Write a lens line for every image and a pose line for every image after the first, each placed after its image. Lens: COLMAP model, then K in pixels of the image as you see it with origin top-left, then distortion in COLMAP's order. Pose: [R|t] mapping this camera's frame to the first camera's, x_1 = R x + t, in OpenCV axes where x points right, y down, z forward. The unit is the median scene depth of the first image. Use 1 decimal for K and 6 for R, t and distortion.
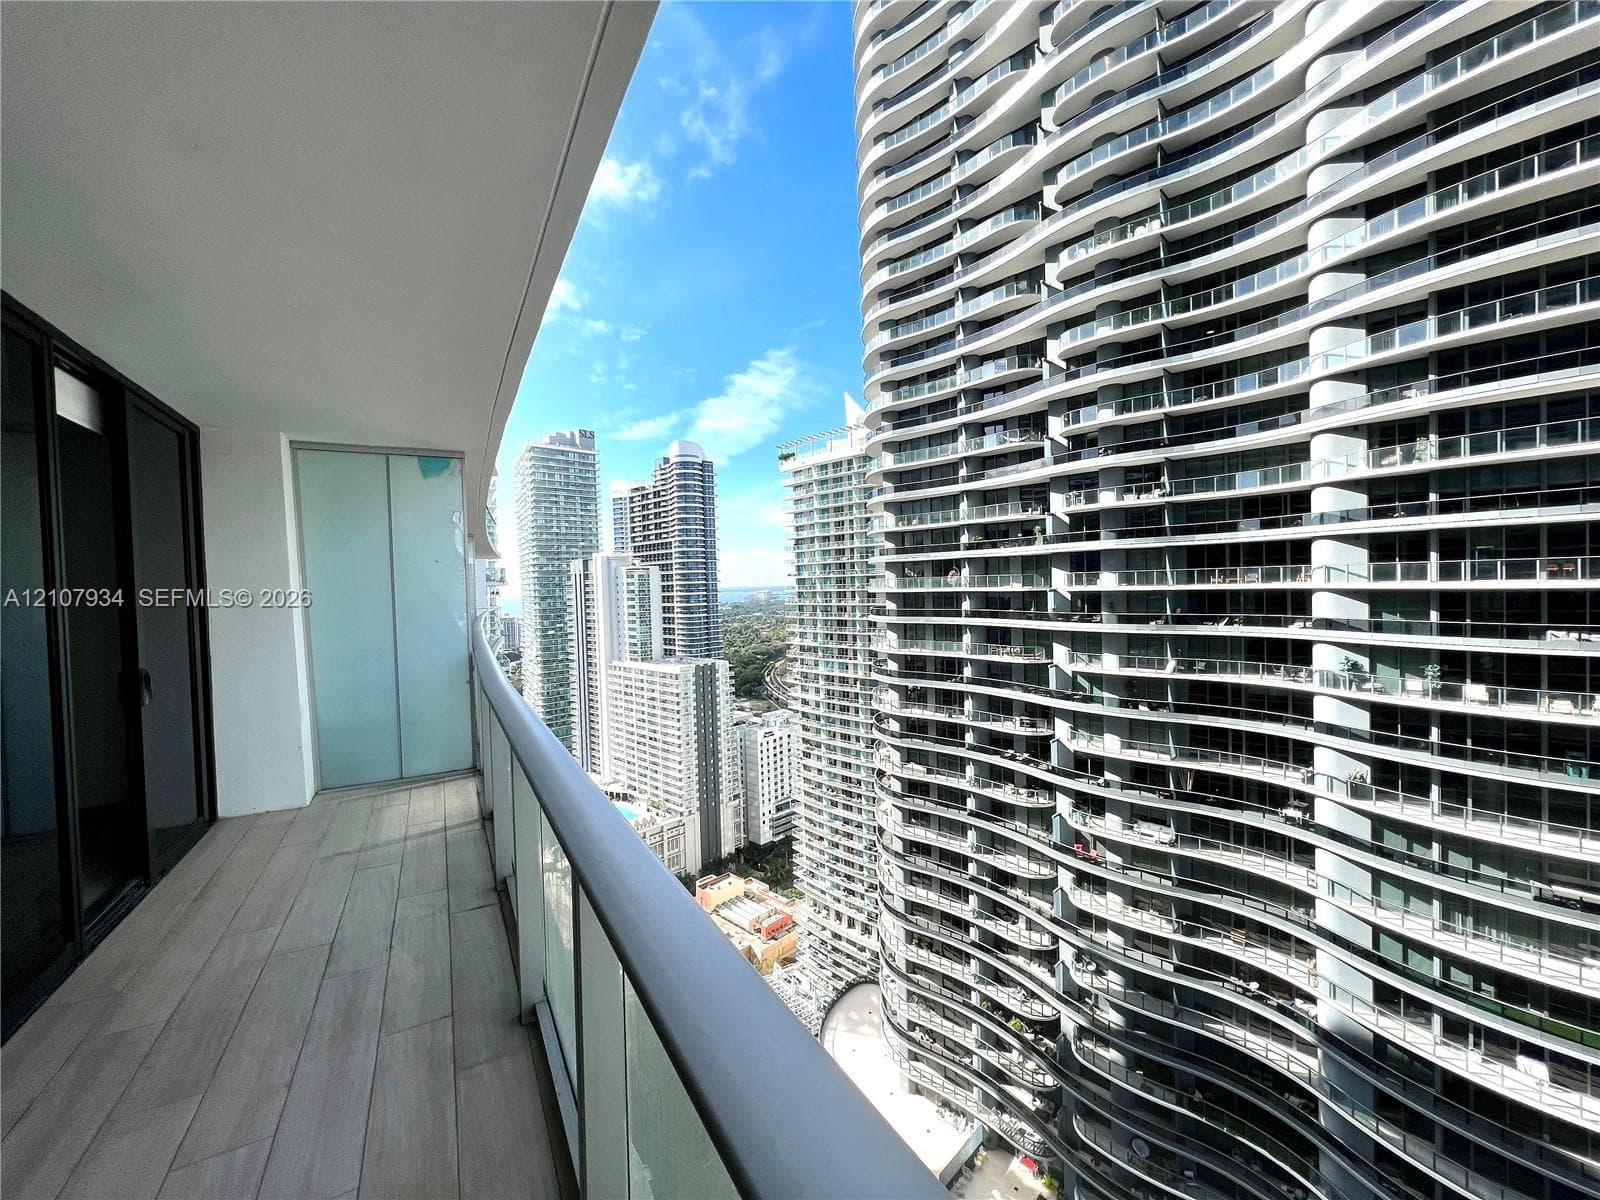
lens RADIAL K [[643.7, 0, 794.9], [0, 643.7, 595.0], [0, 0, 1]] dist [-0.001201, 0.000091]
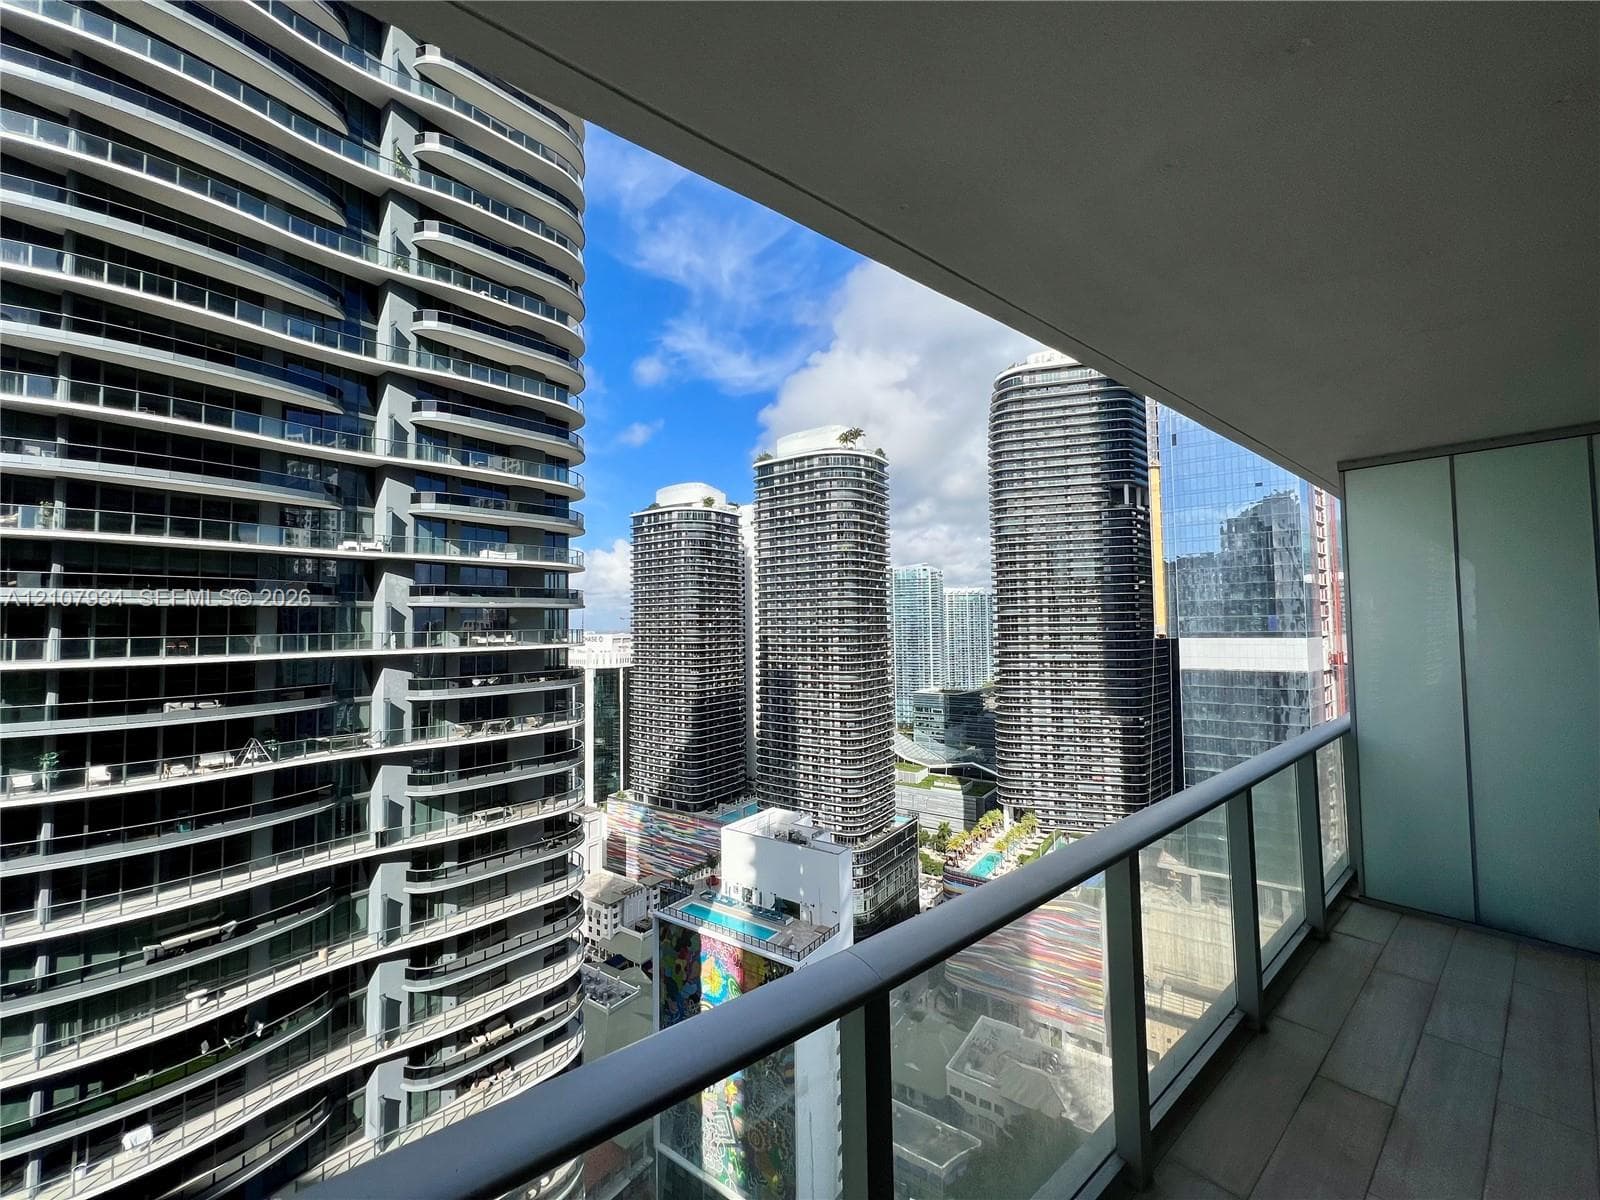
lens RADIAL K [[643.7, 0, 795.4], [0, 643.7, 600.4], [0, 0, 1]] dist [-0.001201, 0.000091]
pose [[-0.181723, 0.073102, 0.980629, -0.101297], [0.043312, 0.996860, -0.066286, -0.000144], [-0.982395, 0.030428, -0.184319, 0.133661]]
